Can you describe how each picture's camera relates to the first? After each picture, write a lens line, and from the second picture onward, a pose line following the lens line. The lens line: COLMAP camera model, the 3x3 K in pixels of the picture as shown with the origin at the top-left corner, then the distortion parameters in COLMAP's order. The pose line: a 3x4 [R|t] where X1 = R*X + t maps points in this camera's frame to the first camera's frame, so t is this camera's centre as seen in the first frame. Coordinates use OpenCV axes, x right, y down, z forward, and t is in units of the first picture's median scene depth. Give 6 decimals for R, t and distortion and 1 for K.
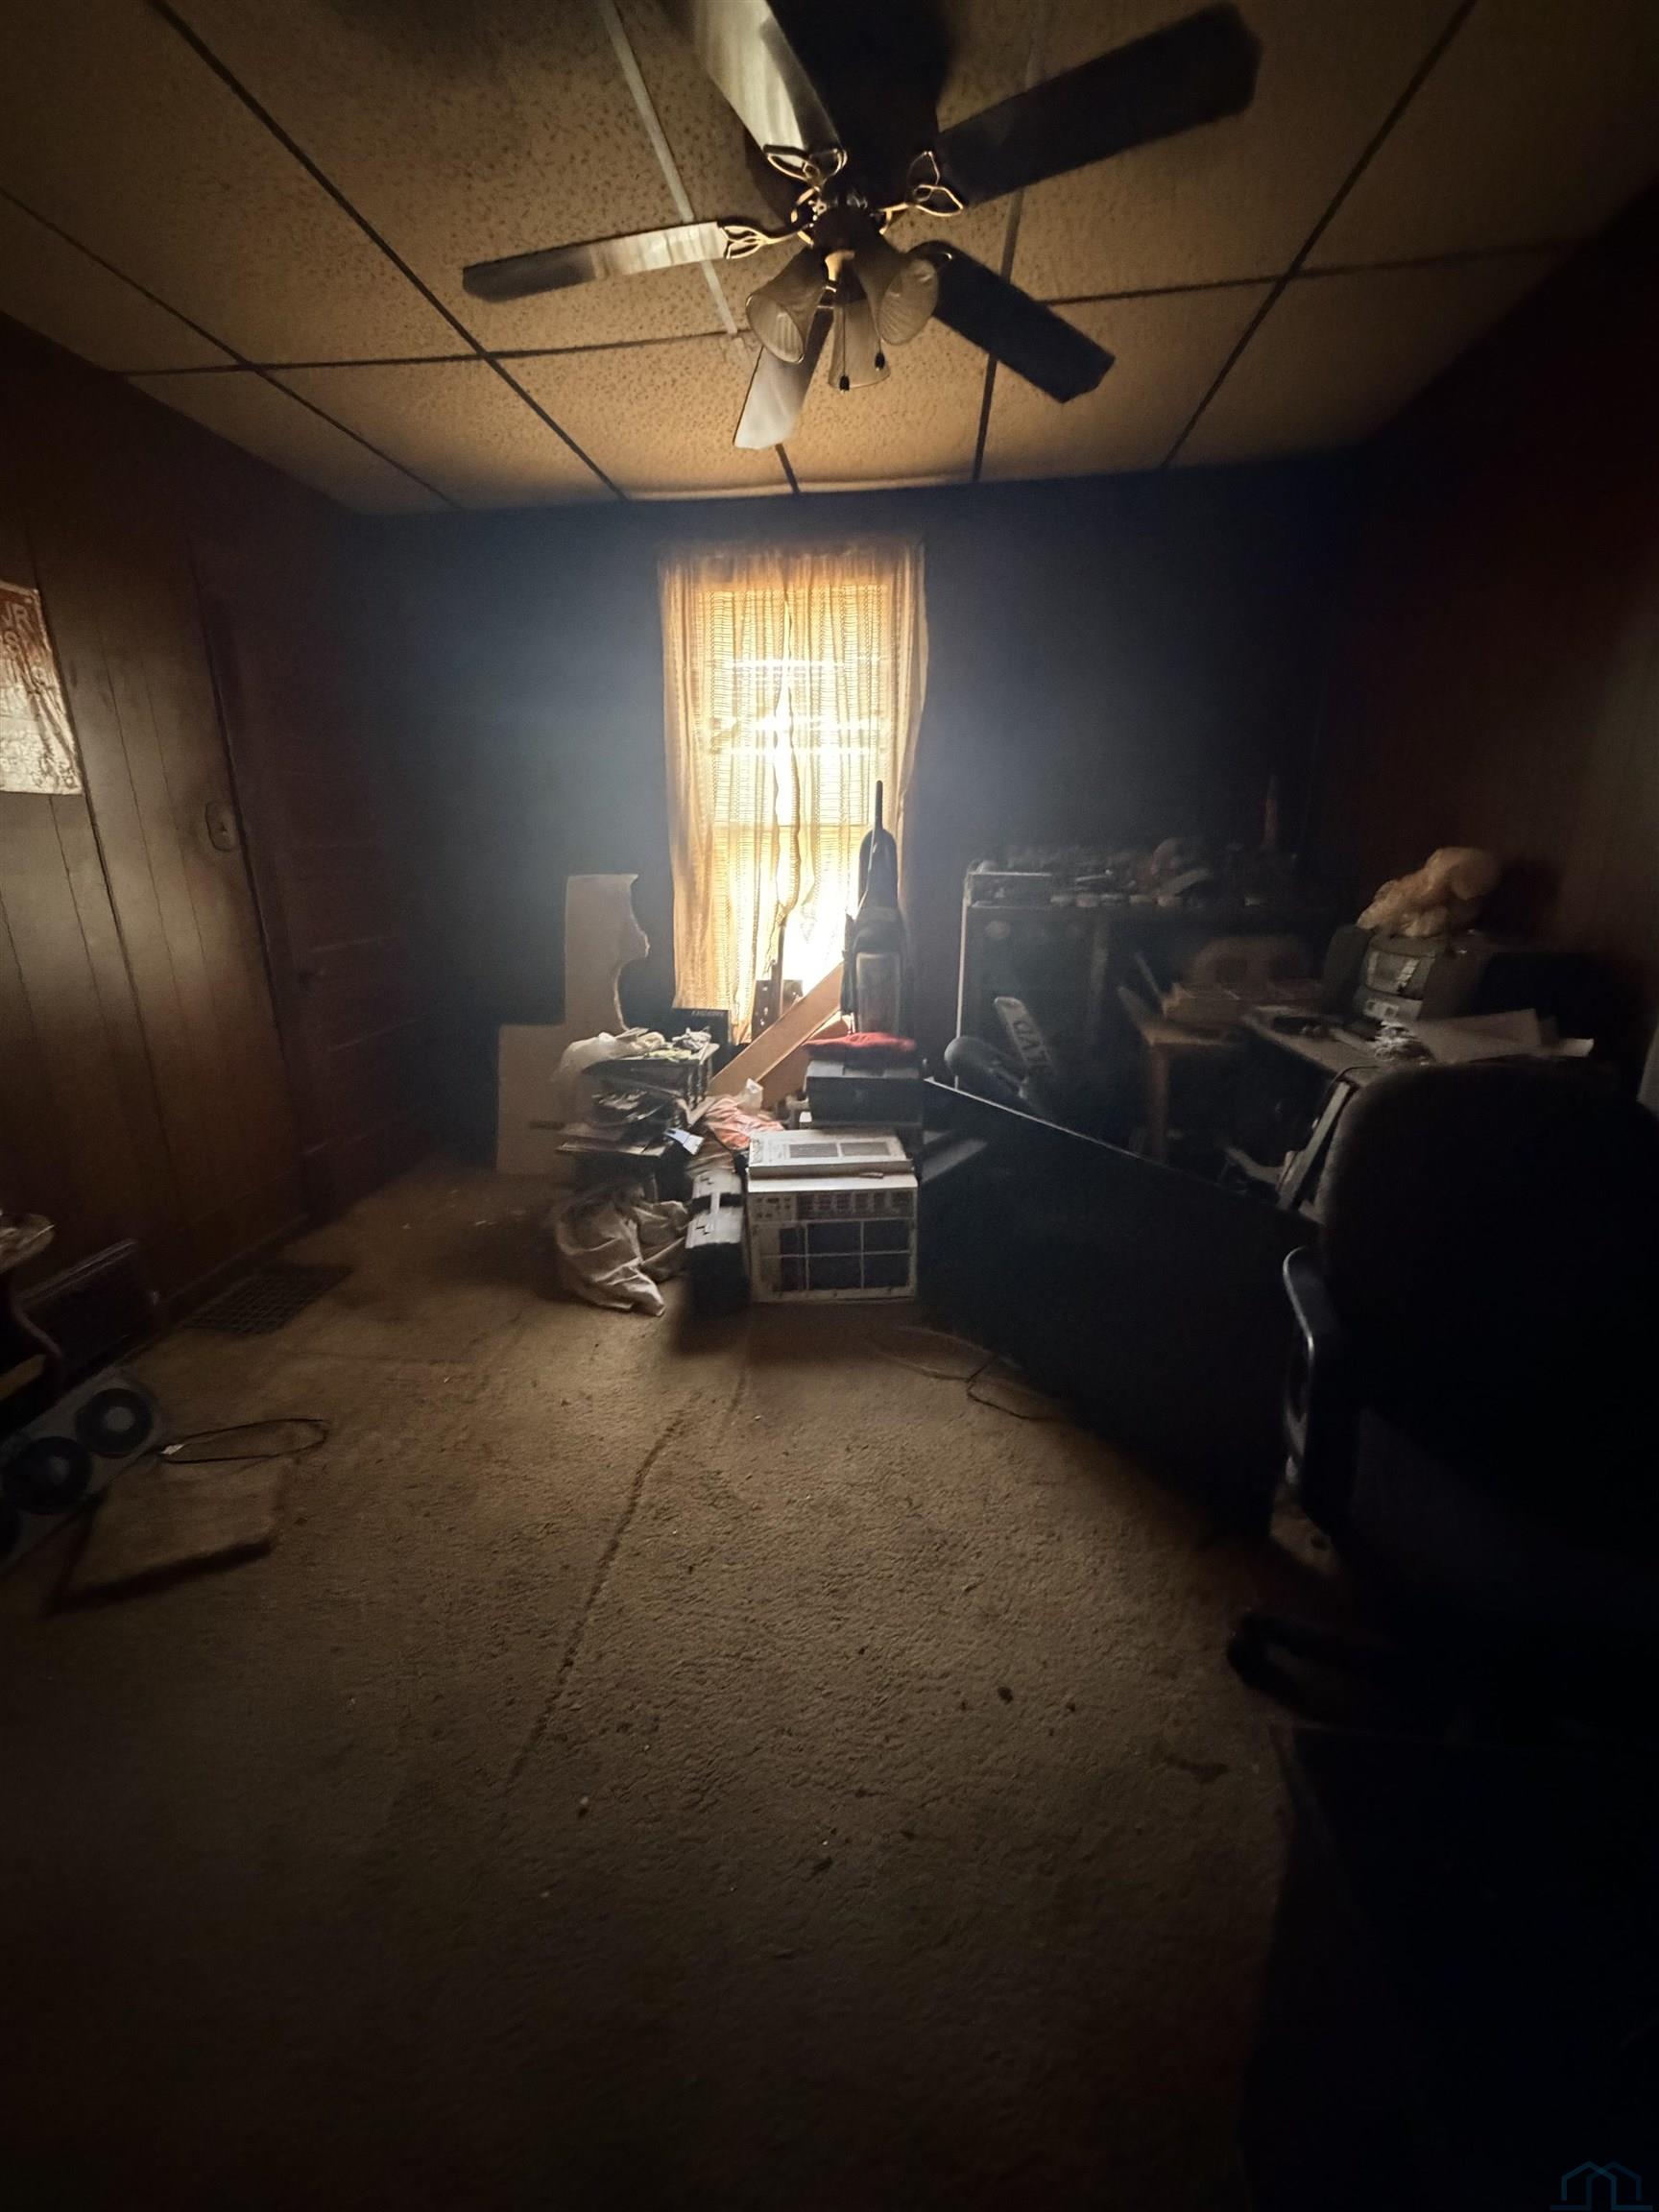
lens RADIAL K [[886.9, 0, 827.7], [0, 886.9, 1106.6], [0, 0, 1]] dist [0.001681, 0.000352]
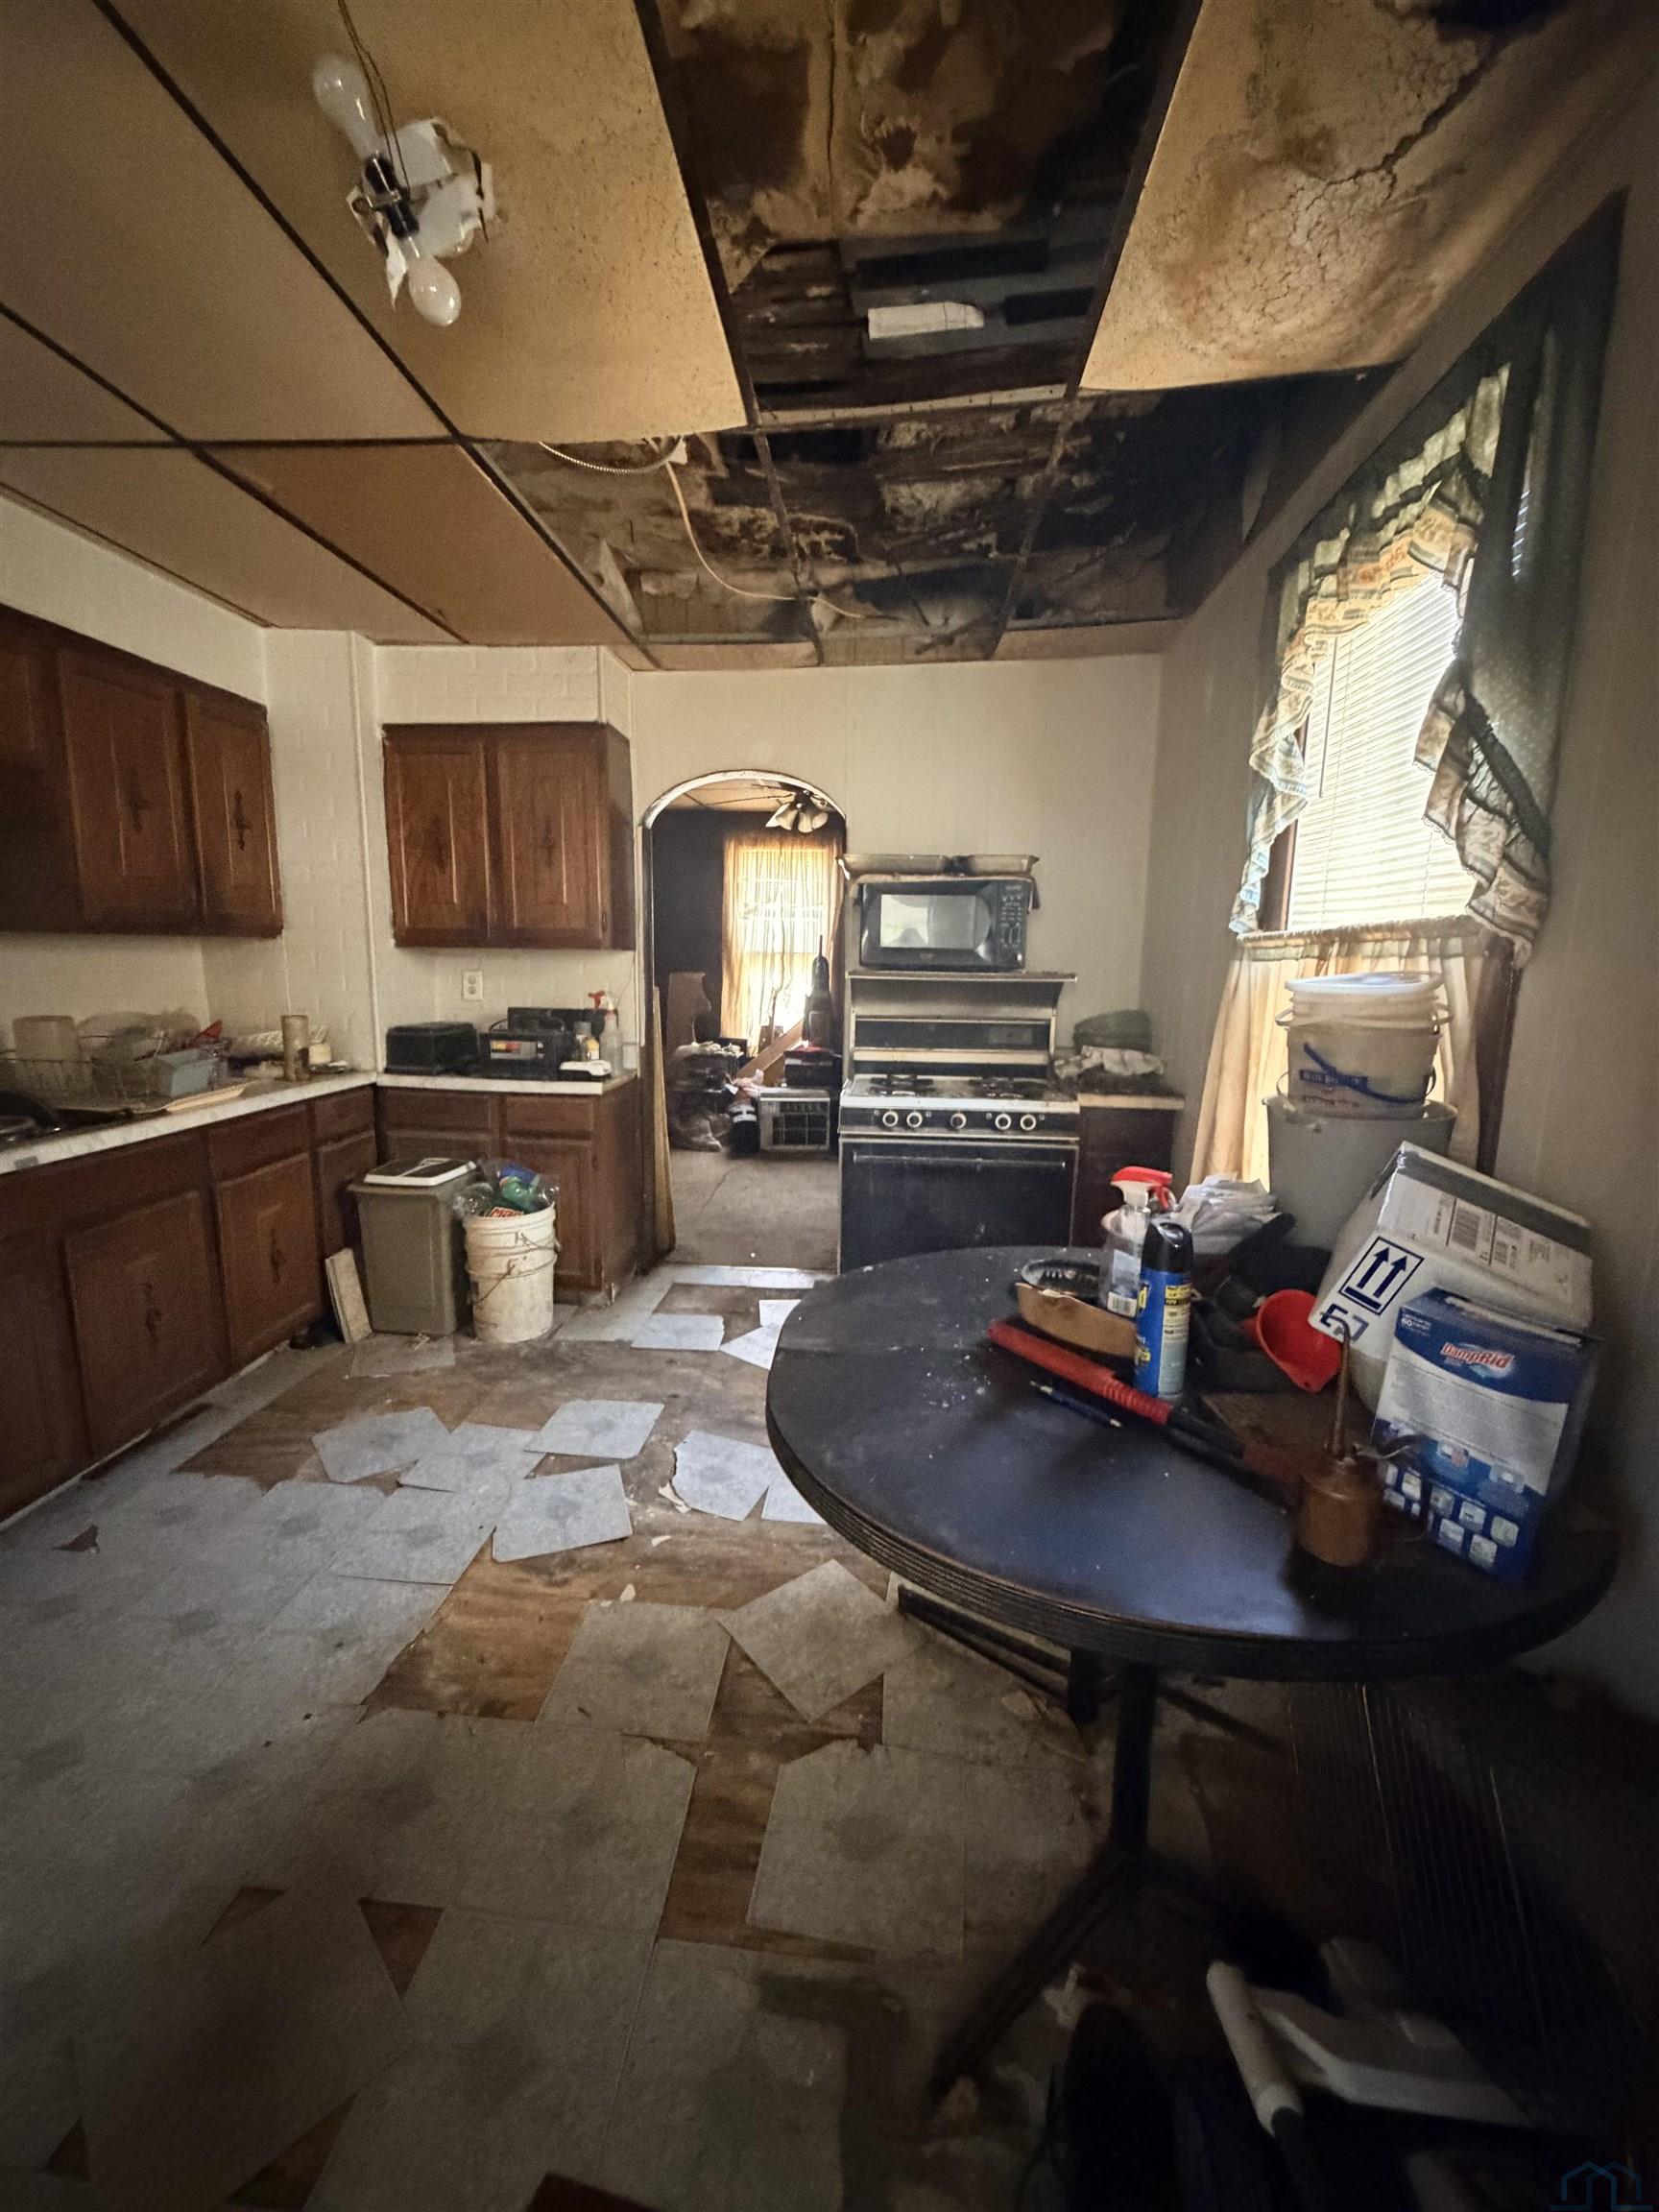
lens RADIAL K [[886.9, 0, 819.8], [0, 886.9, 1098.2], [0, 0, 1]] dist [0.001681, 0.000352]
pose [[0.999659, 0.021369, 0.015004, 0.028979], [-0.019332, 0.991992, -0.124814, 0.299464], [-0.017551, 0.124481, 0.992067, -1.090249]]
